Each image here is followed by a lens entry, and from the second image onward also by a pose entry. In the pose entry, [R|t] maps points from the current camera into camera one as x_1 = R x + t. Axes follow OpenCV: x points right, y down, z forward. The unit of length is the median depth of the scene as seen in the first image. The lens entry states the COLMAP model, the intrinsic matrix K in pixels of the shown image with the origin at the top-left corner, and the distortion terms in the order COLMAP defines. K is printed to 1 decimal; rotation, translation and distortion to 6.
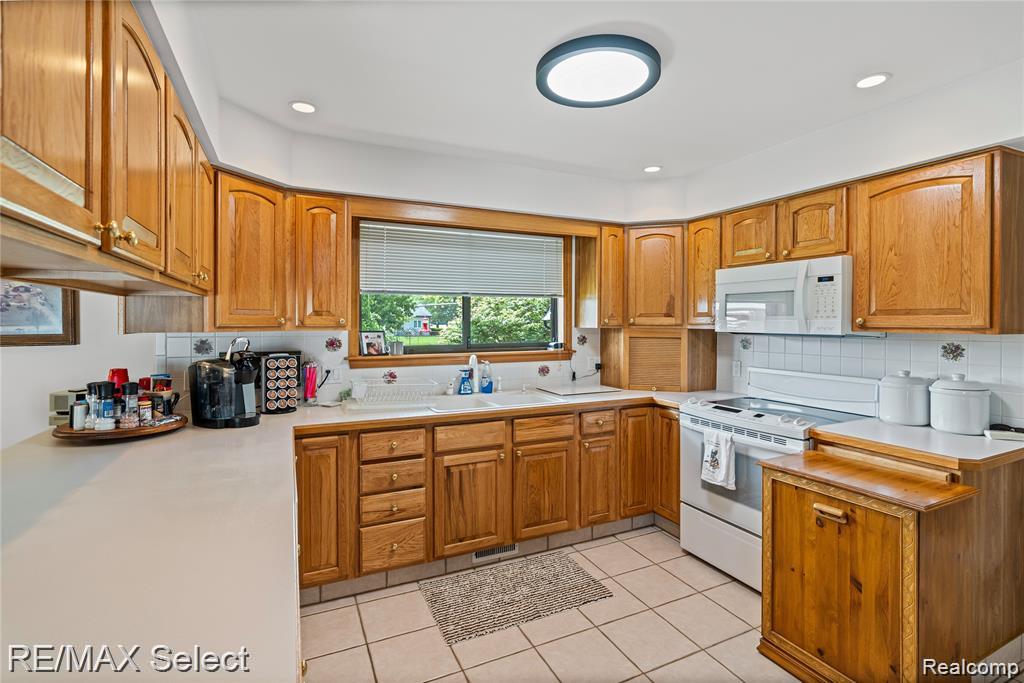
lens RADIAL K [[446.6, 0, 527.8], [0, 446.6, 319.6], [0, 0, 1]] dist [-0.006625, 0.001477]
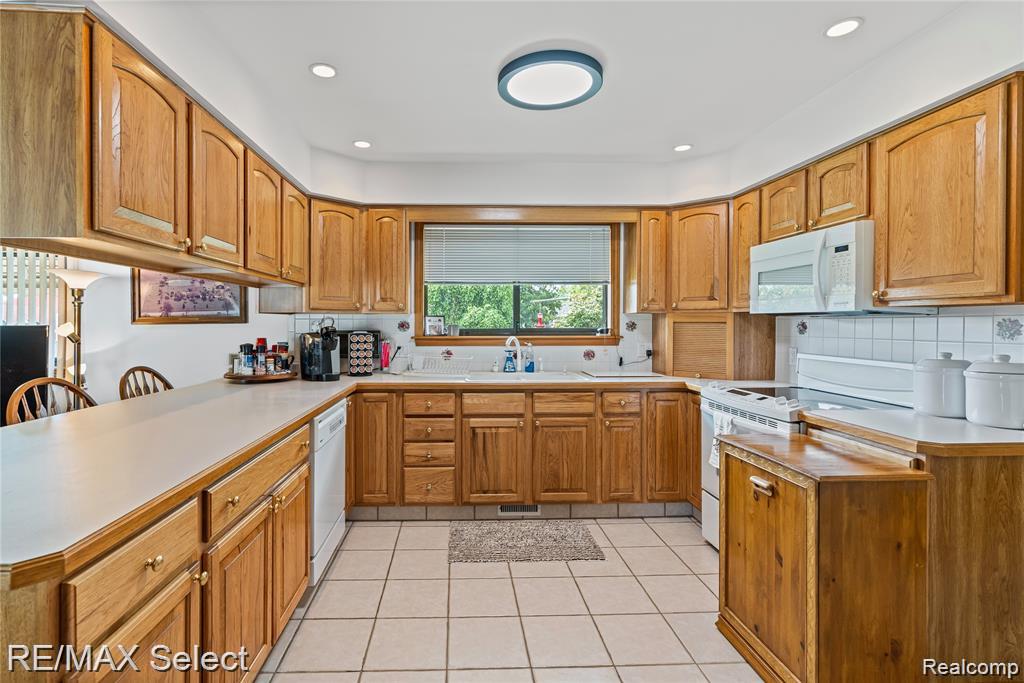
lens RADIAL K [[479.7, 0, 512.8], [0, 479.7, 319.0], [0, 0, 1]] dist [-0.006649, 0.000173]
pose [[0.921063, -0.004979, -0.389382, 0.417672], [0.002204, 0.999969, -0.007573, 0.053177], [0.389407, 0.006117, 0.921045, -0.131307]]
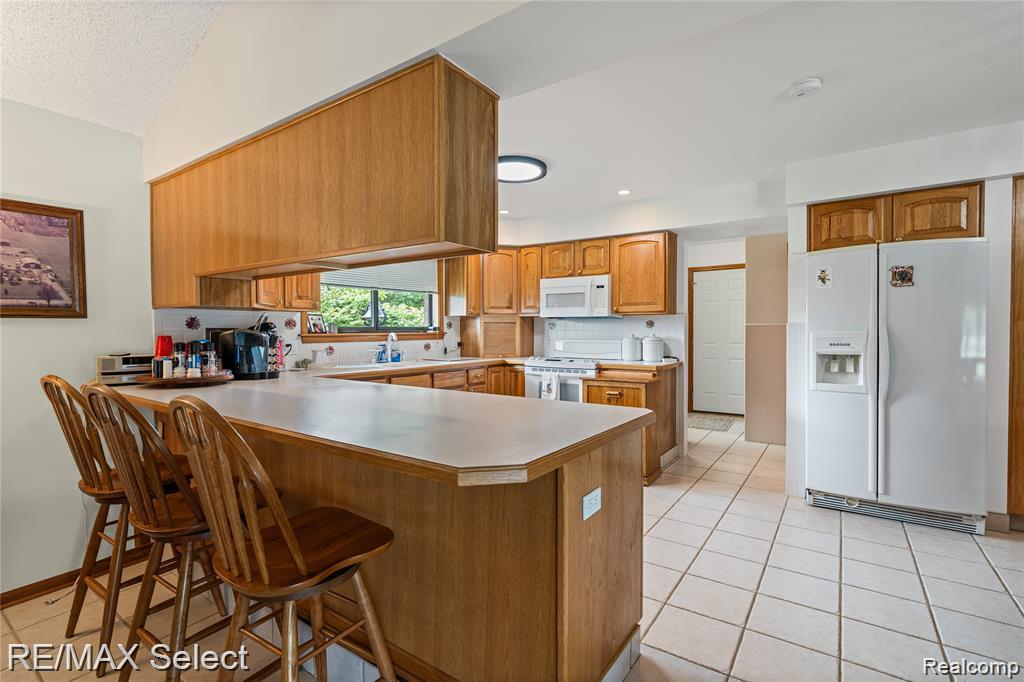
lens RADIAL K [[479.7, 0, 509.7], [0, 479.7, 336.6], [0, 0, 1]] dist [-0.006649, 0.000173]
pose [[0.863676, -0.011578, 0.503914, -0.661996], [0.004812, 0.999880, 0.014726, 0.084972], [-0.504024, -0.010293, 0.863629, -0.540504]]
